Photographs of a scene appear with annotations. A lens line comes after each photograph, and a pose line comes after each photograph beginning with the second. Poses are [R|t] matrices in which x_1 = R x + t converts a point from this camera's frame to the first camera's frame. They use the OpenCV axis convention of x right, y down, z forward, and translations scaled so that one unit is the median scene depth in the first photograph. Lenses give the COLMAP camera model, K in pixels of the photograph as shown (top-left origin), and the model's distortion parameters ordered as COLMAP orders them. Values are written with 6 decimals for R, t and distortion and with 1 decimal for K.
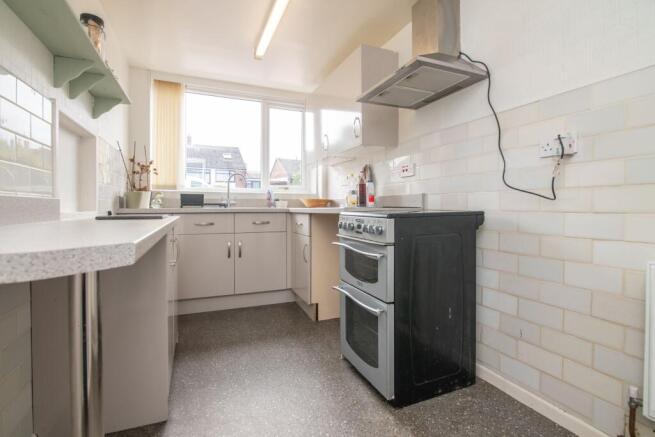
lens RADIAL K [[315.0, 0, 328.5], [0, 315.0, 221.2], [0, 0, 1]] dist [0.000512, -0.021361]
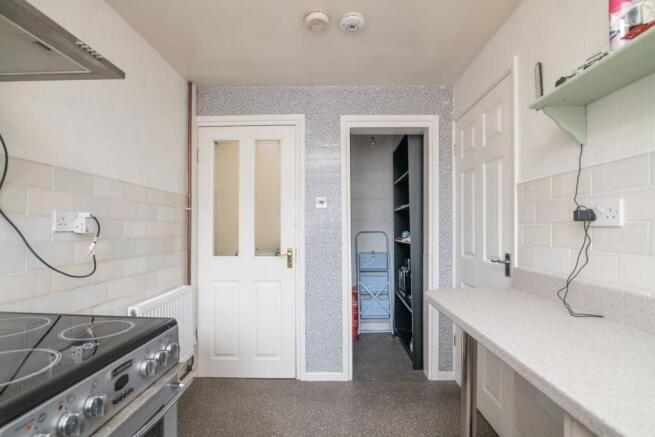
lens RADIAL K [[315.0, 0, 328.5], [0, 315.0, 221.2], [0, 0, 1]] dist [0.000512, -0.021361]
pose [[-0.909836, 0.006470, 0.414918, -0.197060], [0.015283, 0.999723, 0.017925, -0.130122], [-0.414687, 0.022650, -0.909682, 0.791725]]
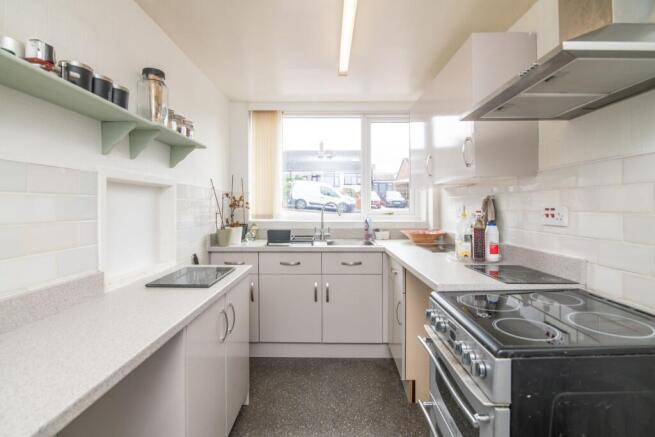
lens RADIAL K [[315.6, 0, 325.2], [0, 315.6, 210.2], [0, 0, 1]] dist [-0.032498, -0.000132]
pose [[0.912834, 0.003468, -0.408315, 0.073475], [-0.013380, 0.999681, -0.021421, -0.130933], [0.408111, 0.025017, 0.912590, 0.214163]]
